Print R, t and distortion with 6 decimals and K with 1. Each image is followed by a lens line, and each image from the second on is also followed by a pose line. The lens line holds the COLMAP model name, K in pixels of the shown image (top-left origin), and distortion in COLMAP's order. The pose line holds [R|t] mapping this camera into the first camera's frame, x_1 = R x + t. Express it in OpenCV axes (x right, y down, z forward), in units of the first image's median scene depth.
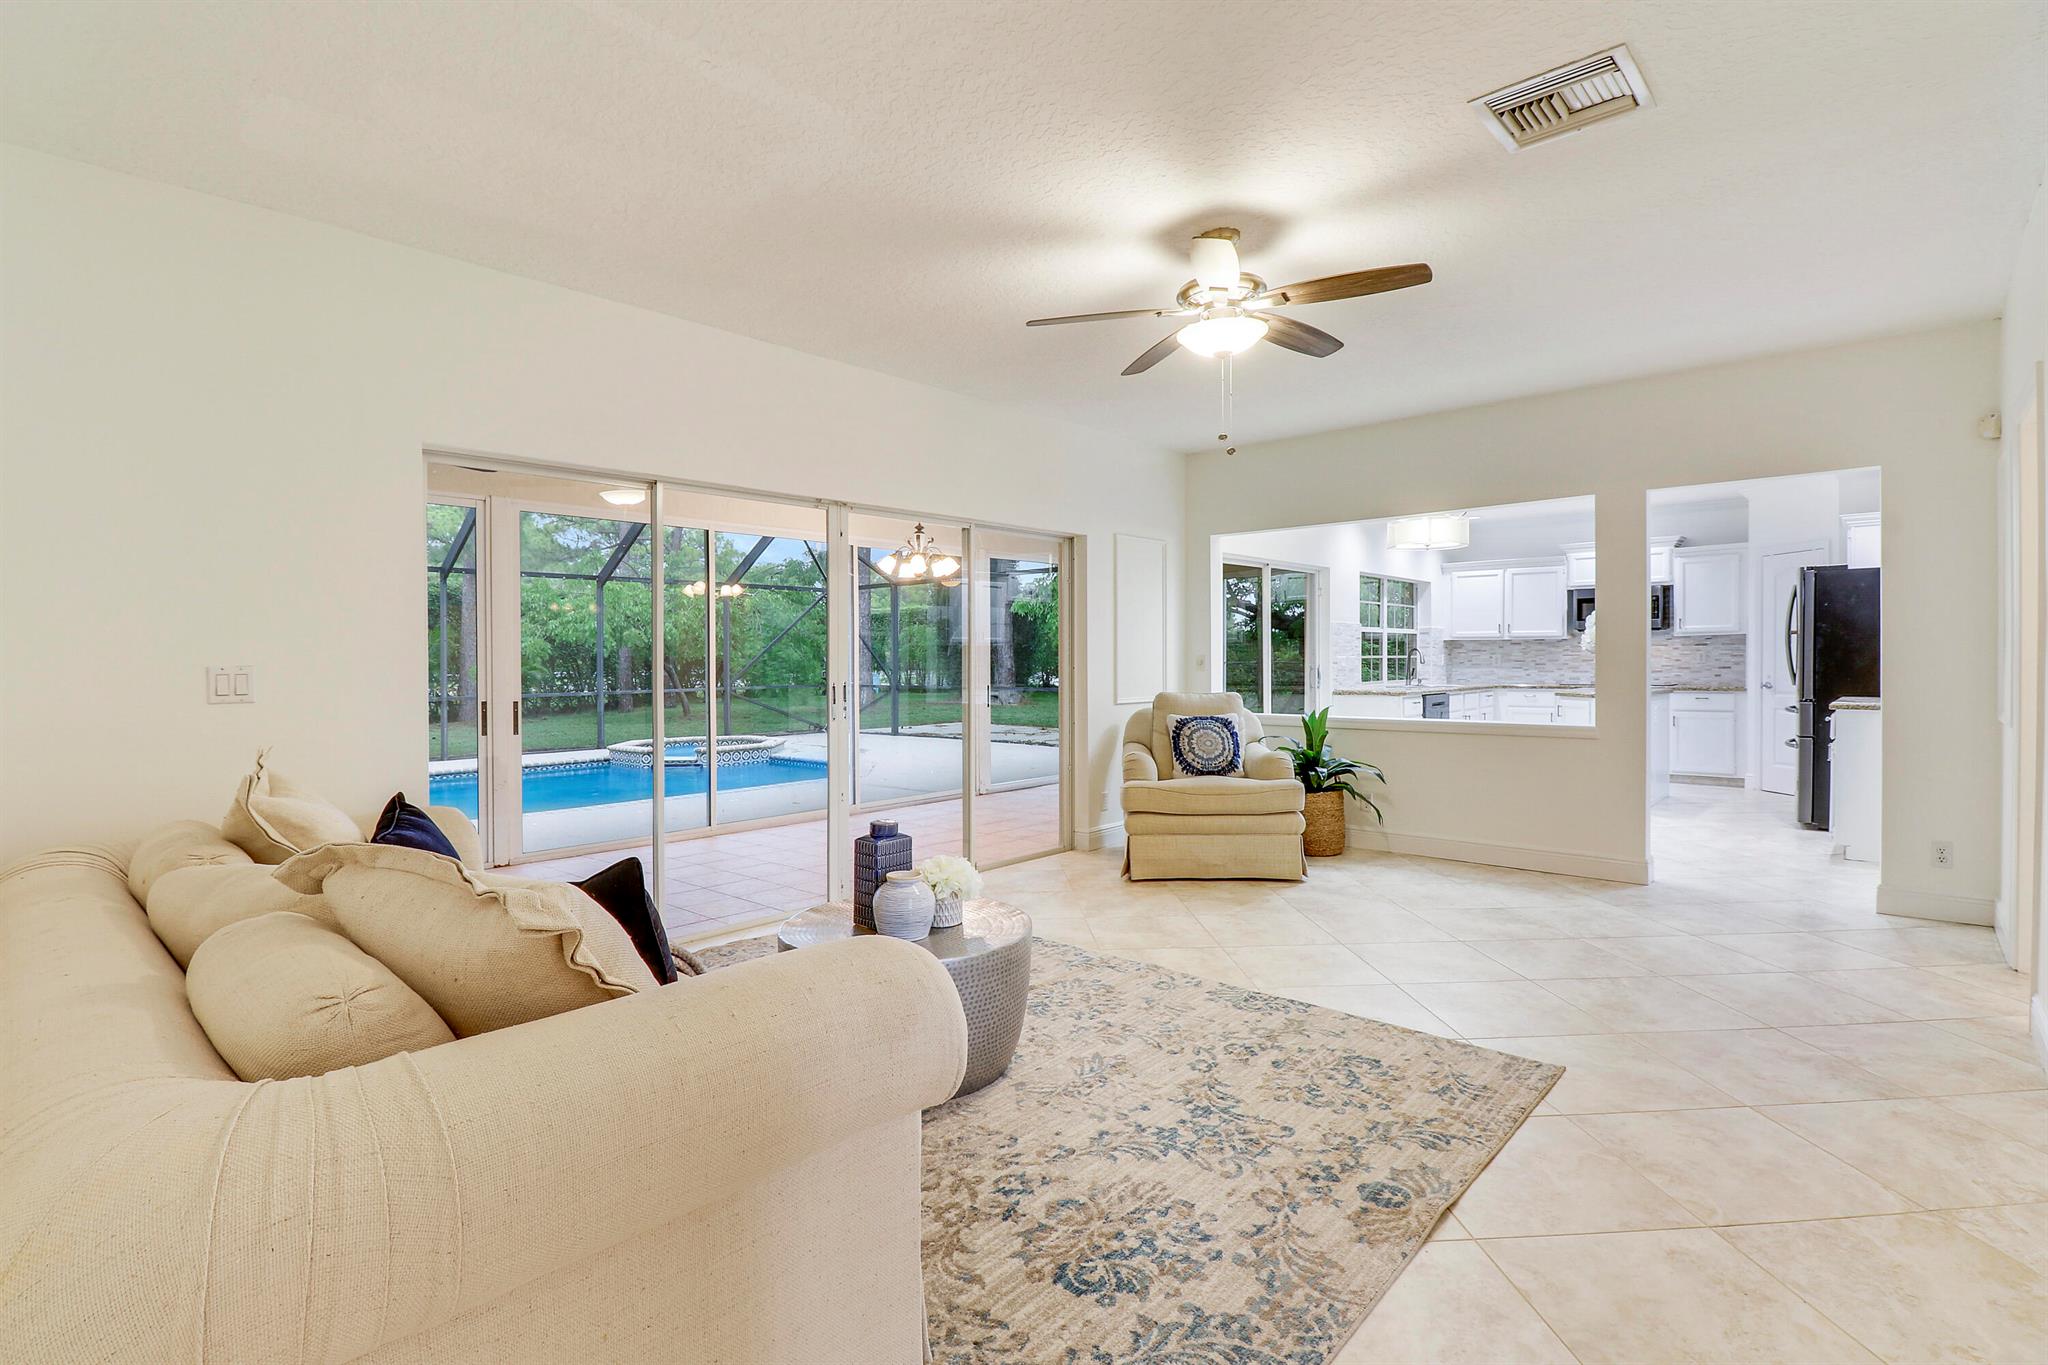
lens RADIAL K [[971.2, 0, 1018.1], [0, 971.2, 675.2], [0, 0, 1]] dist [-0.004689, -0.000575]
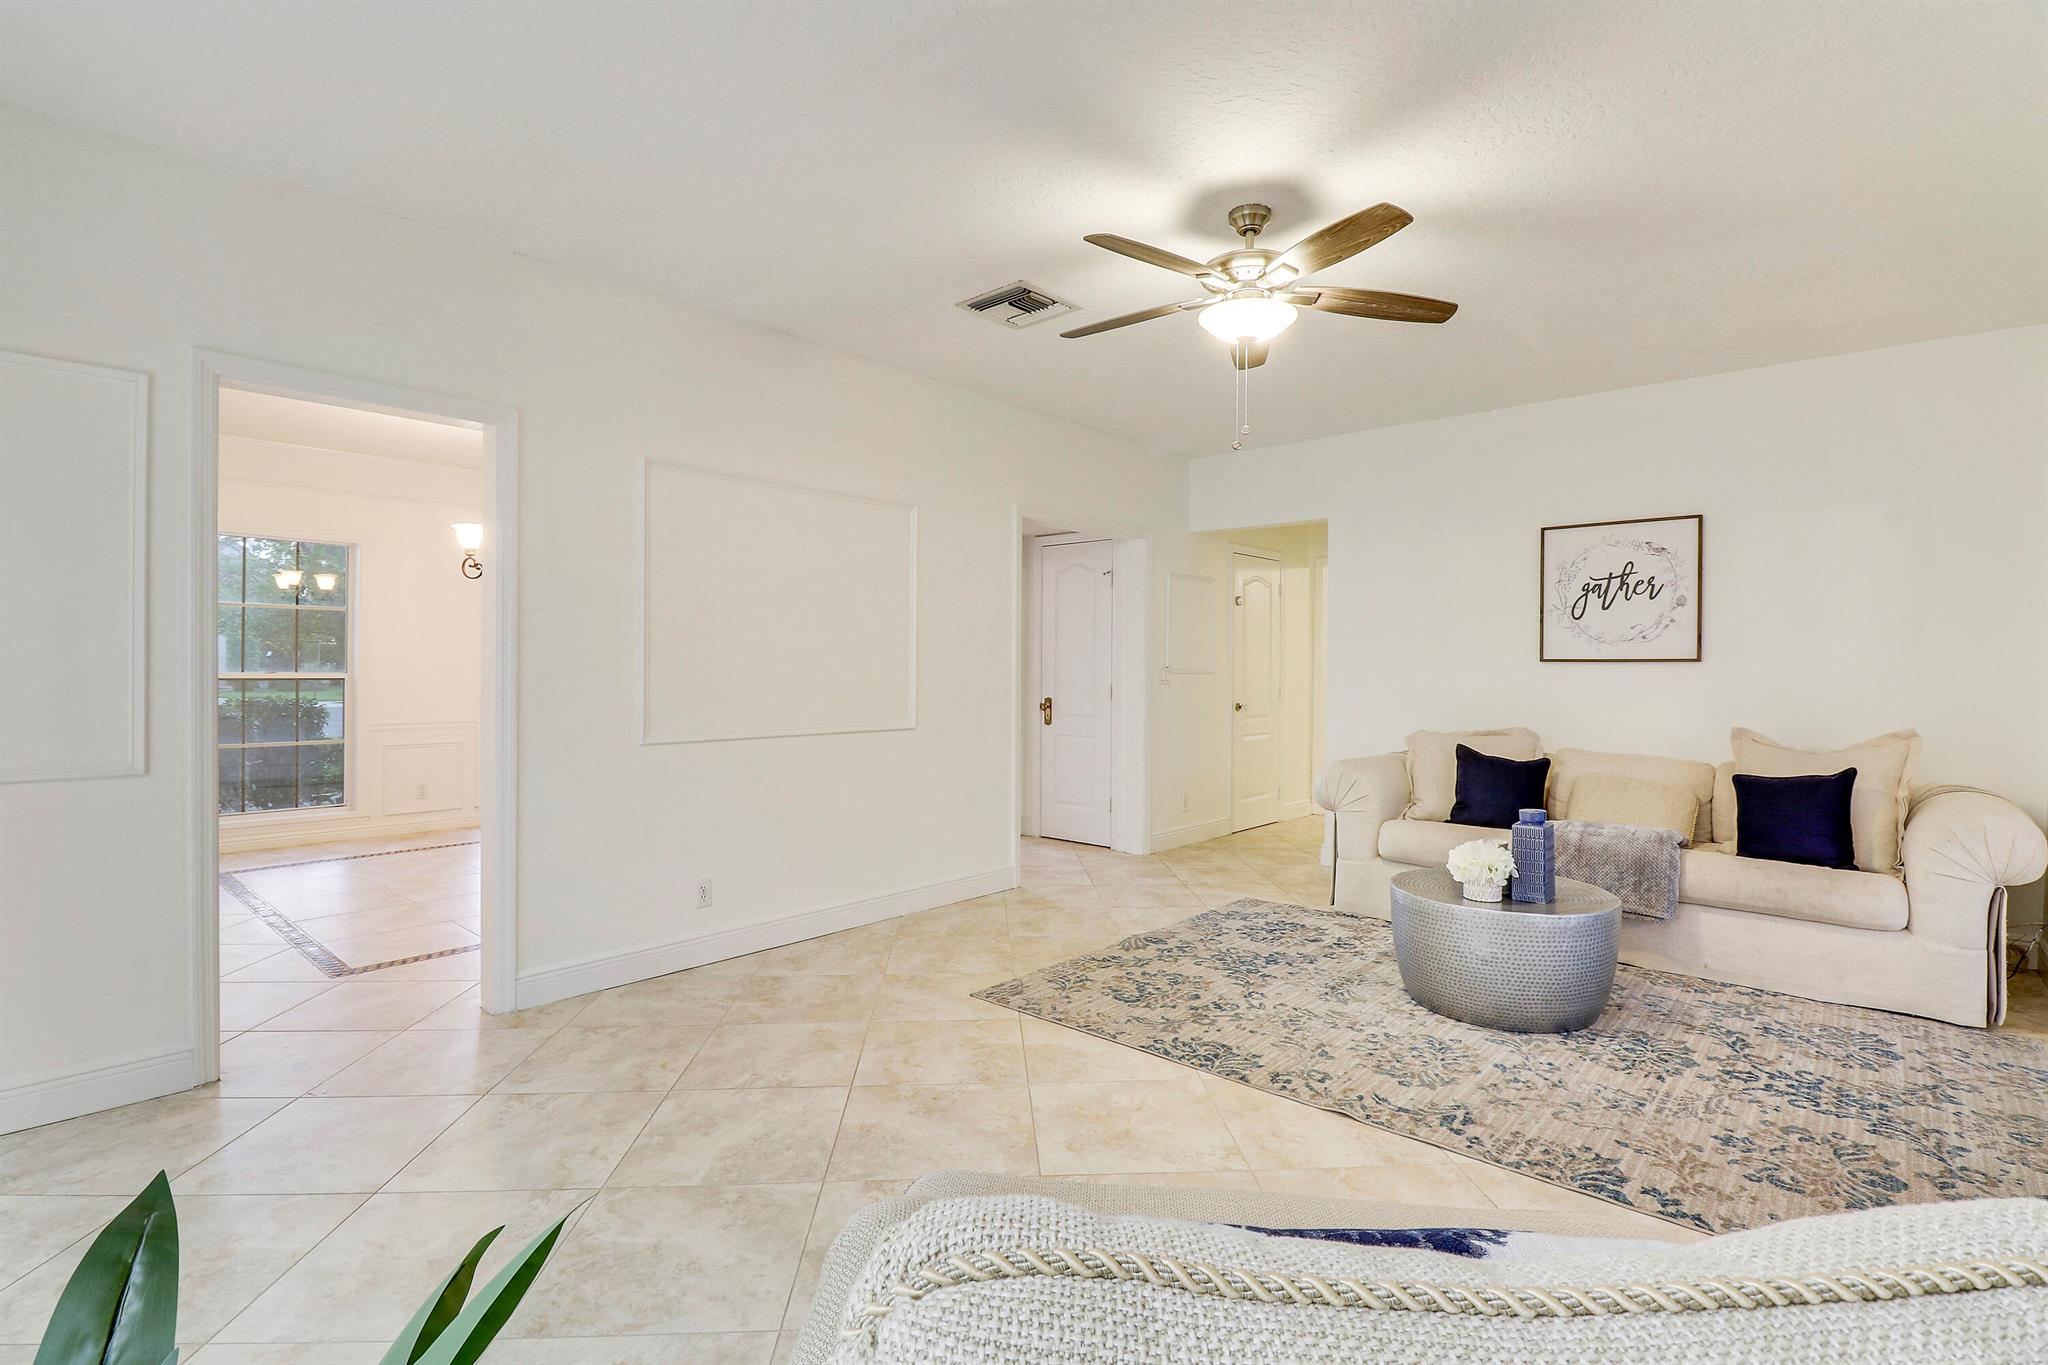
lens RADIAL K [[971.2, 0, 1019.3], [0, 971.2, 668.5], [0, 0, 1]] dist [-0.004689, -0.000575]
pose [[-0.999996, 0.001973, -0.001936, 0.480658], [0.001936, 0.999813, 0.019243, -0.045179], [0.001973, 0.019239, -0.999813, 2.170042]]
